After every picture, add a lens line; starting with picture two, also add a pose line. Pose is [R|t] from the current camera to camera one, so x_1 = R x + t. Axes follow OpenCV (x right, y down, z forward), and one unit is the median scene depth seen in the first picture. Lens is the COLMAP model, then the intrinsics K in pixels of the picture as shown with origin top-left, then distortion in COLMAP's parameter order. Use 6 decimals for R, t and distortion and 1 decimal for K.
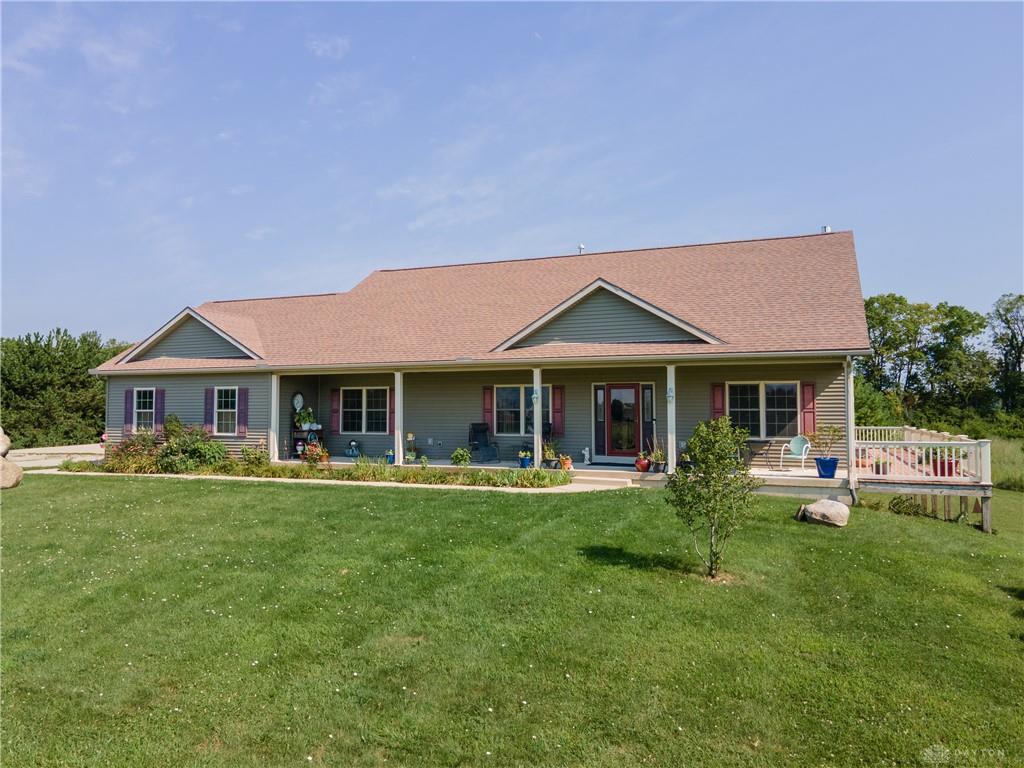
lens RADIAL K [[738.1, 0, 511.7], [0, 738.1, 378.1], [0, 0, 1]] dist [0.034571, 0.012814]
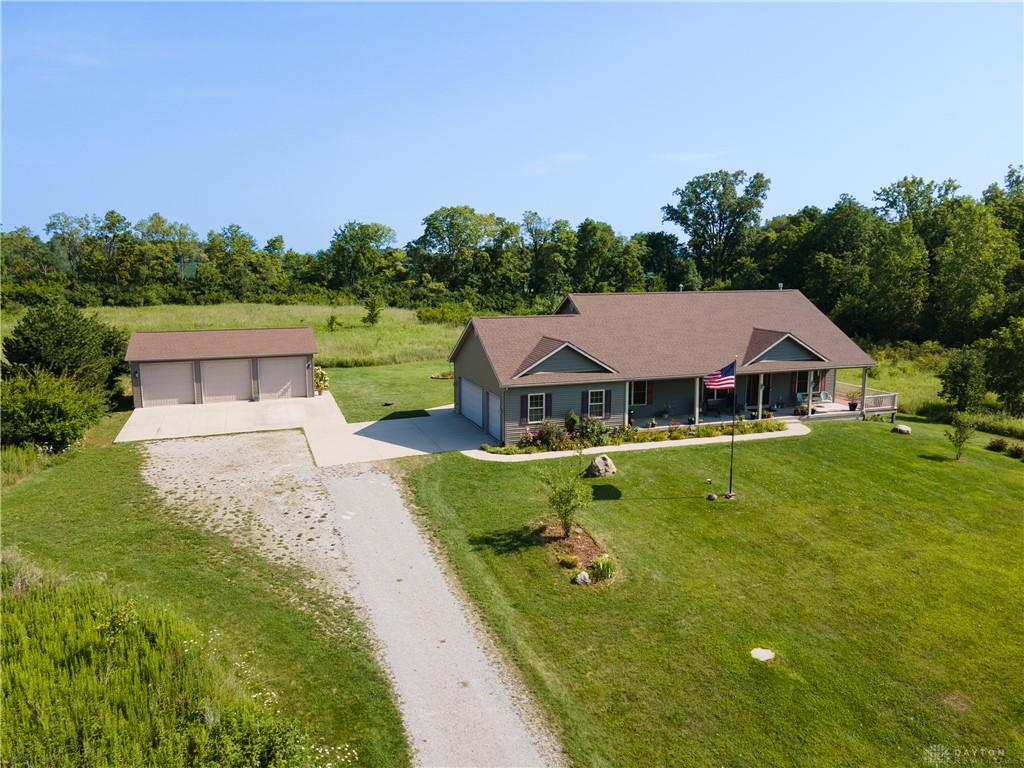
lens RADIAL K [[738.1, 0, 506.0], [0, 738.1, 381.3], [0, 0, 1]] dist [0.034571, 0.012814]
pose [[0.758641, -0.060551, 0.648689, -1.621230], [0.015508, 0.997068, 0.074934, -0.135427], [-0.651324, -0.046788, 0.757356, -0.125641]]
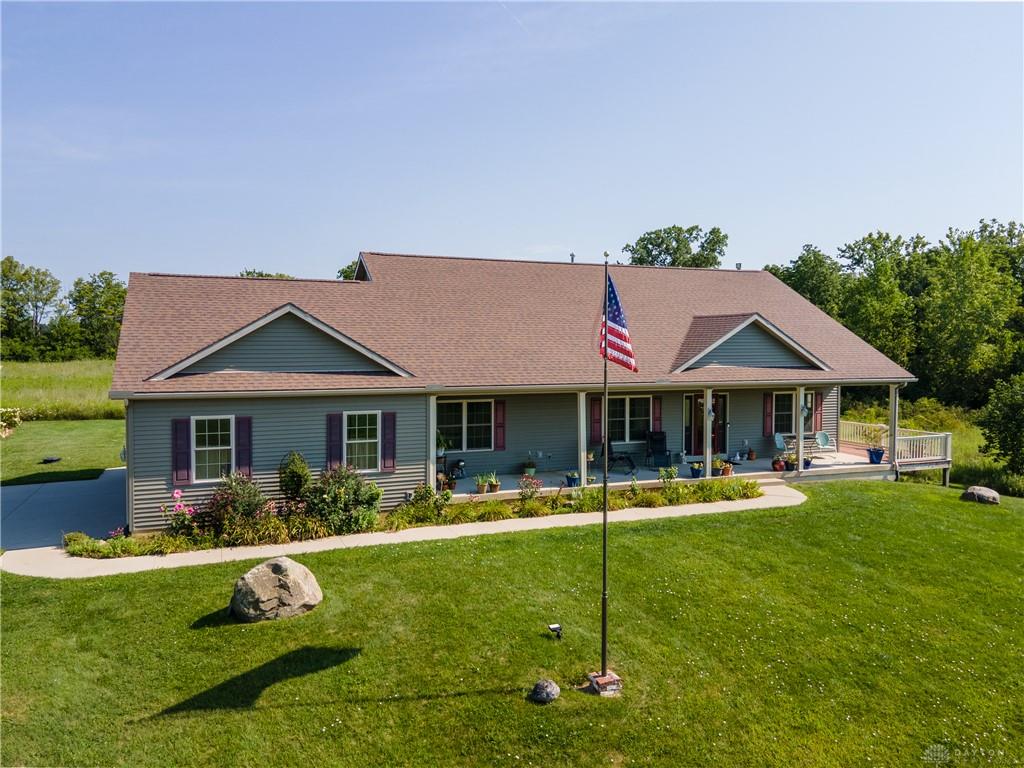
lens RADIAL K [[738.1, 0, 512.0], [0, 738.1, 383.2], [0, 0, 1]] dist [0.034571, 0.012814]
pose [[0.726455, 0.013449, 0.687082, -0.809534], [0.016436, 0.999182, -0.036935, 0.013992], [-0.687017, 0.038125, 0.725641, 0.322897]]
